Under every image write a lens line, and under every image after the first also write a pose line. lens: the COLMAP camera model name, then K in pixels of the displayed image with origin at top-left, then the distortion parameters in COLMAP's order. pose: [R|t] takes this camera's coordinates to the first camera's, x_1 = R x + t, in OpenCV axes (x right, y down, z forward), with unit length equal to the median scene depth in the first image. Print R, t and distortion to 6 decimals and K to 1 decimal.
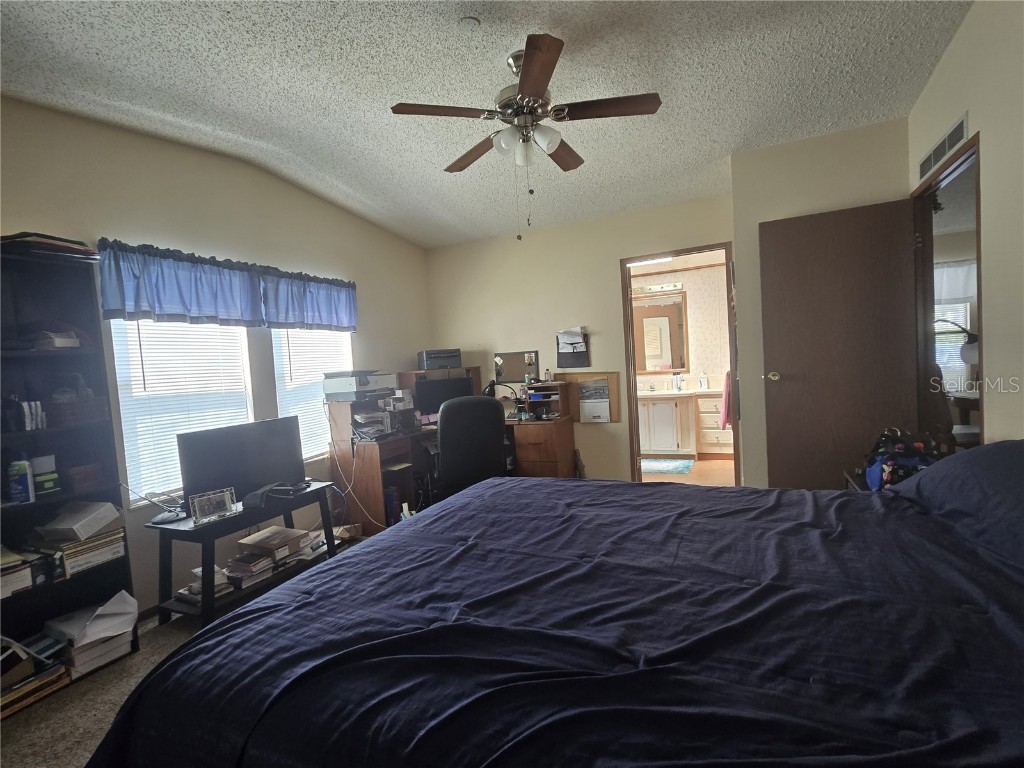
lens RADIAL K [[468.7, 0, 513.7], [0, 468.7, 384.7], [0, 0, 1]] dist [-0.000043, 0.005435]
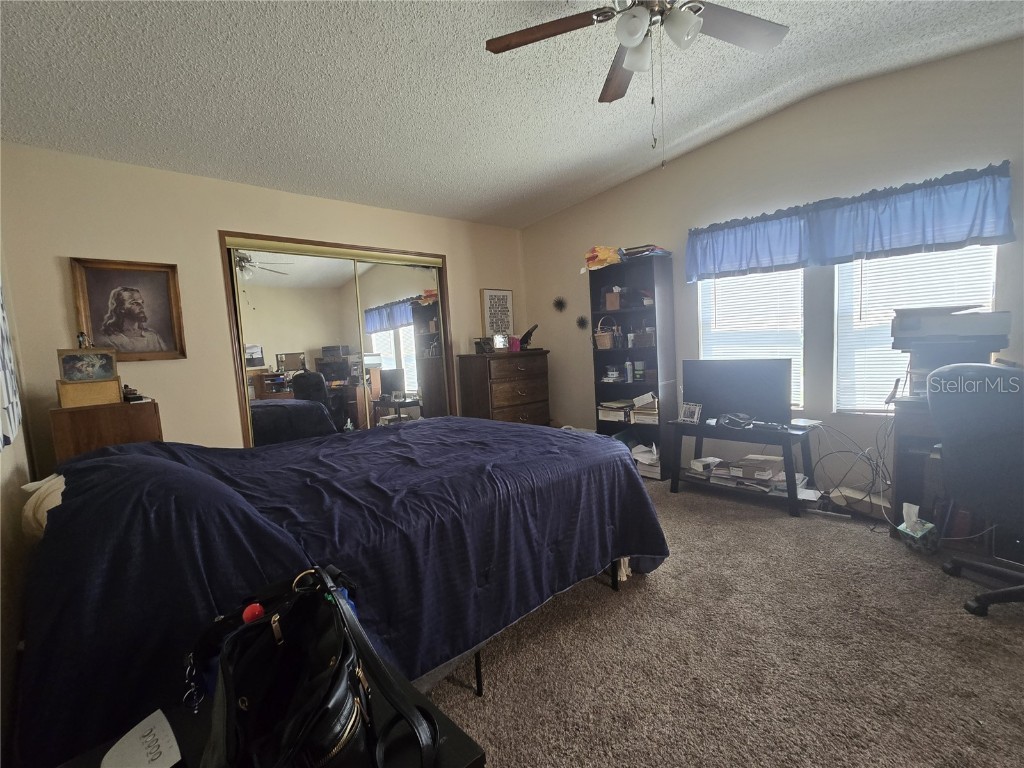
lens RADIAL K [[468.7, 0, 510.6], [0, 468.7, 388.1], [0, 0, 1]] dist [-0.000043, 0.005435]
pose [[-0.333514, 0.158390, -0.929344, 0.718756], [0.016284, 0.986606, 0.162306, -0.045404], [0.942604, 0.038998, -0.331626, 0.820132]]
